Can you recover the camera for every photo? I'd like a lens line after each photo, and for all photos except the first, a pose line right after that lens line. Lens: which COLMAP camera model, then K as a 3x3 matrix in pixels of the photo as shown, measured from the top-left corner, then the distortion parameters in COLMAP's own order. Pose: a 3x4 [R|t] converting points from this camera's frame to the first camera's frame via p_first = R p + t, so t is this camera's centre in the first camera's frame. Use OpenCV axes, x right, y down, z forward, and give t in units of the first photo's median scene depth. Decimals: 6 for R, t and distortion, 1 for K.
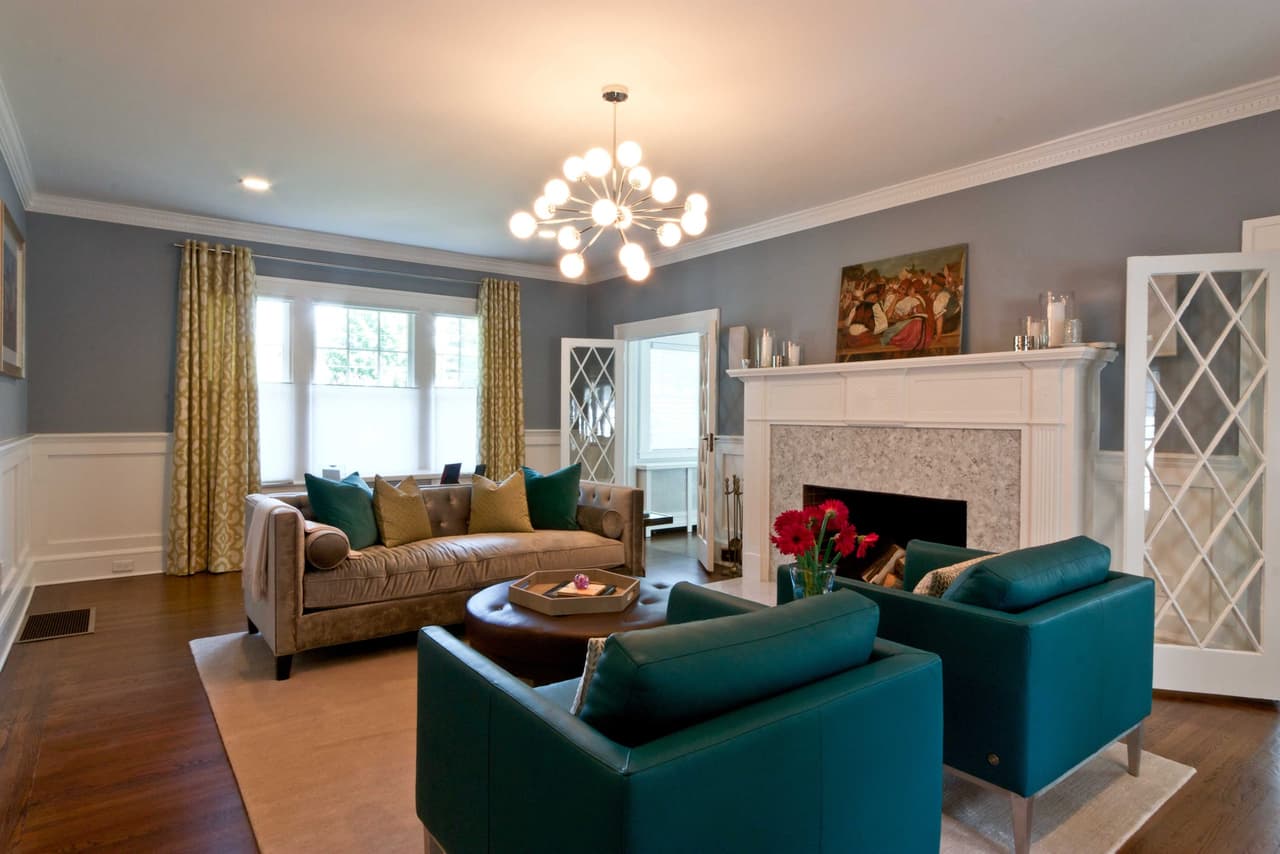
lens RADIAL K [[708.1, 0, 640.8], [0, 708.1, 427.9], [0, 0, 1]] dist [-0.012592, 0.009330]
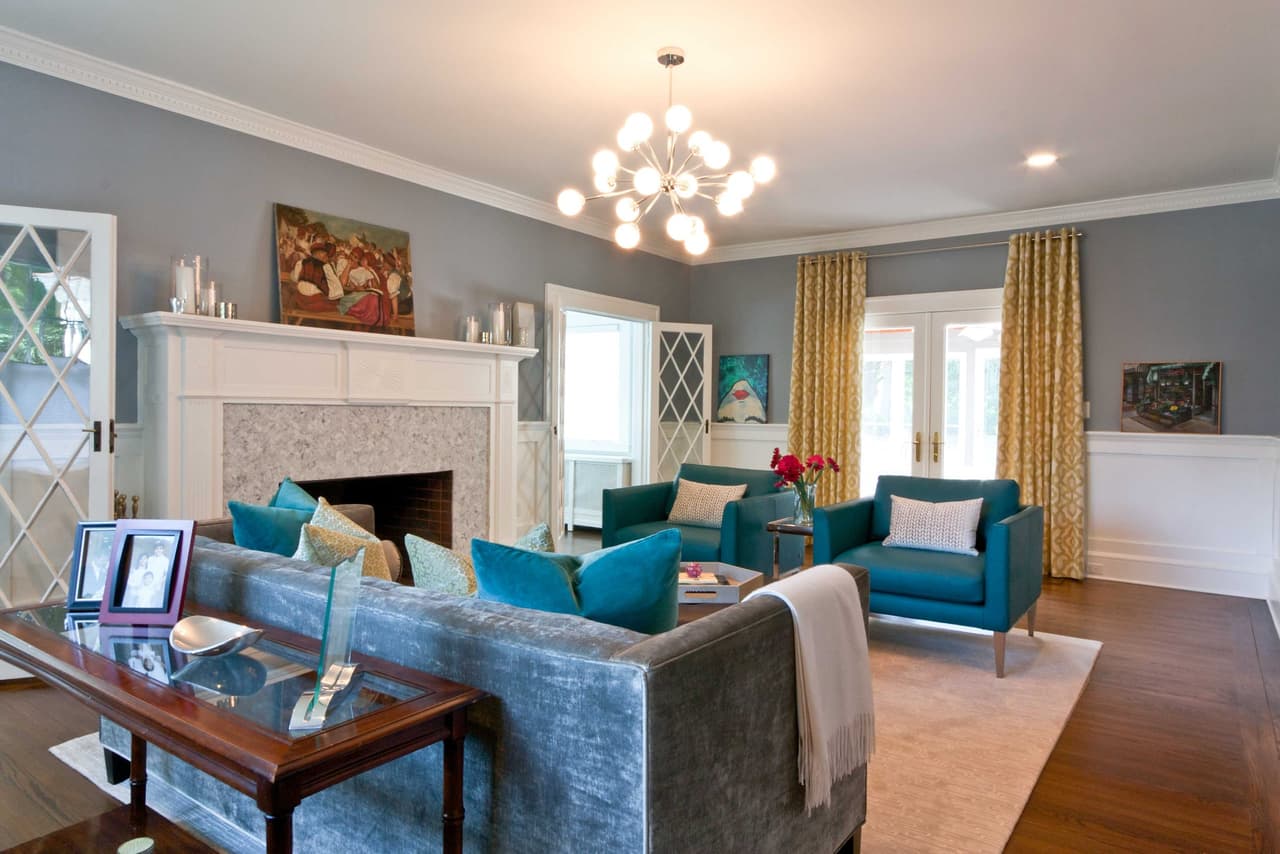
lens RADIAL K [[809.0, 0, 638.3], [0, 809.0, 402.6], [0, 0, 1]] dist [-0.007531, 0.009003]
pose [[-0.295055, -0.012620, 0.955397, -0.769999], [-0.007847, 0.999911, 0.010784, -0.019480], [-0.955448, -0.004315, -0.295127, 0.972672]]
